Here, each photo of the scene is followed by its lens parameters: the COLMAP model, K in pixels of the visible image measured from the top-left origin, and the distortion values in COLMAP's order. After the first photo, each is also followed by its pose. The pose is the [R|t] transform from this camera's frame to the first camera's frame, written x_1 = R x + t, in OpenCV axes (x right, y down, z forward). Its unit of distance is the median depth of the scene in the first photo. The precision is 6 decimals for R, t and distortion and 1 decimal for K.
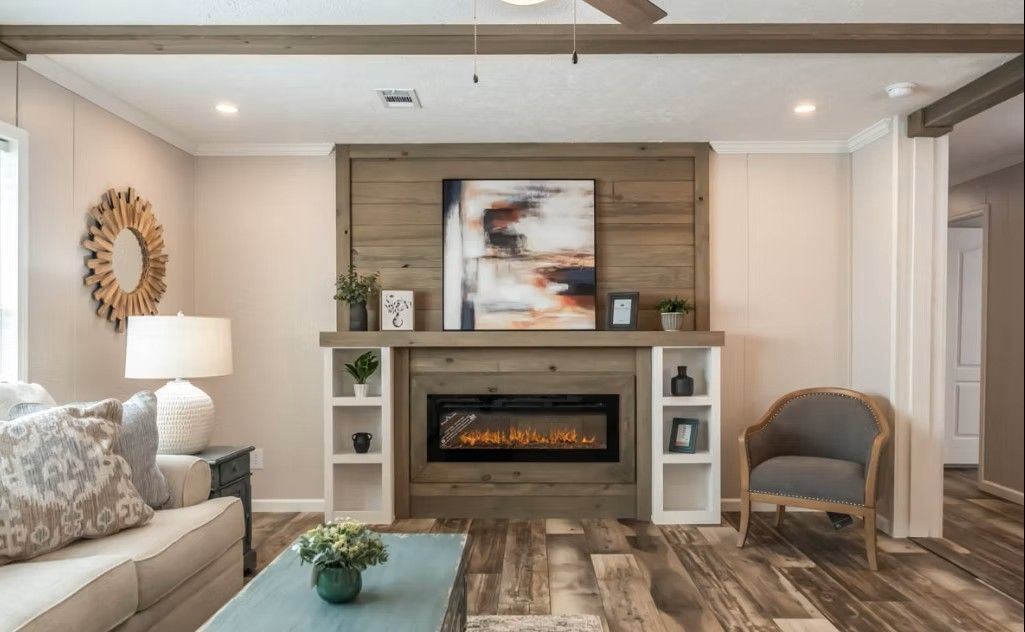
lens RADIAL K [[745.2, 0, 617.2], [0, 745.2, 298.2], [0, 0, 1]] dist [0.003542, -0.000552]
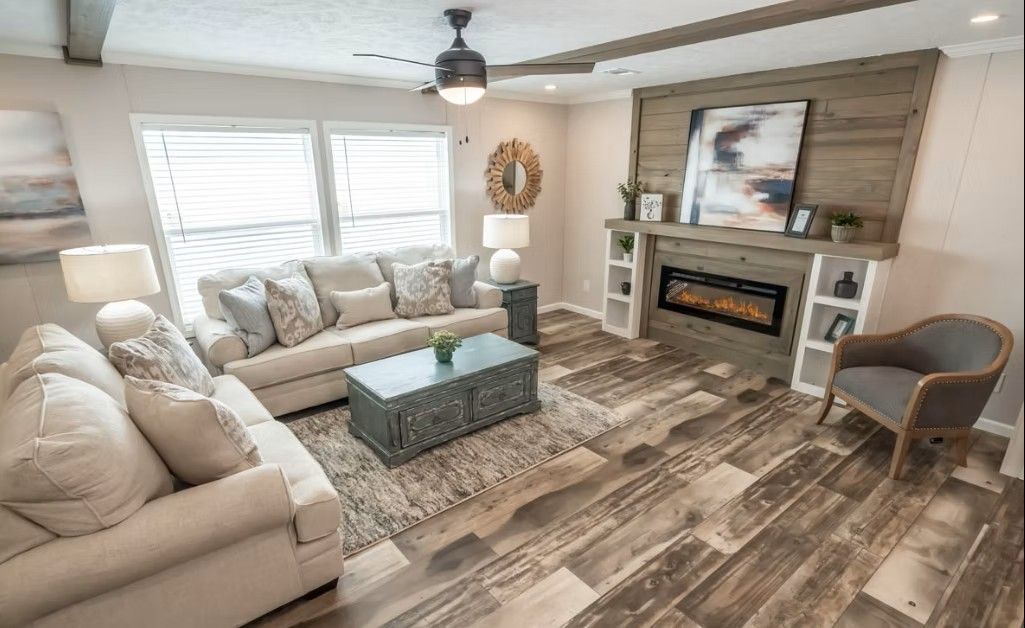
lens RADIAL K [[537.4, 0, 459.5], [0, 537.4, 349.8], [0, 0, 1]] dist [0.001500, -0.000030]
pose [[0.575721, 0.261183, -0.774809, 0.408283], [0.030575, 0.940069, 0.339610, -0.096069], [0.817075, -0.219210, 0.533232, 0.029647]]
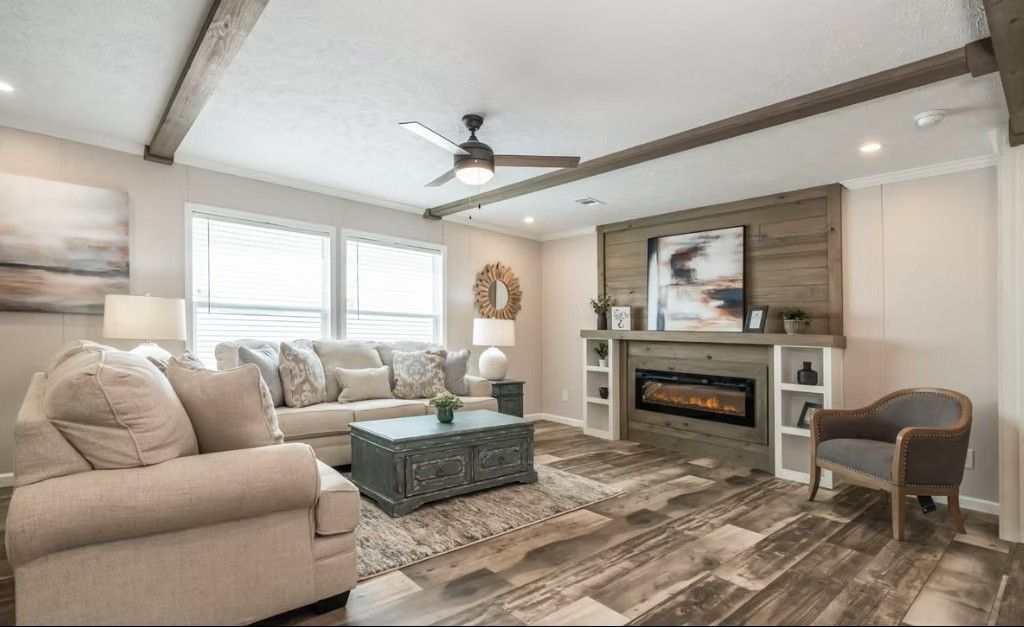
lens RADIAL K [[511.9, 0, 448.0], [0, 511.9, 320.4], [0, 0, 1]] dist [-0.000443, -0.000164]
pose [[0.598704, 0.004875, -0.800956, 0.413532], [0.000472, 0.999979, 0.006439, 0.013052], [0.800970, -0.004233, 0.598689, -0.027371]]
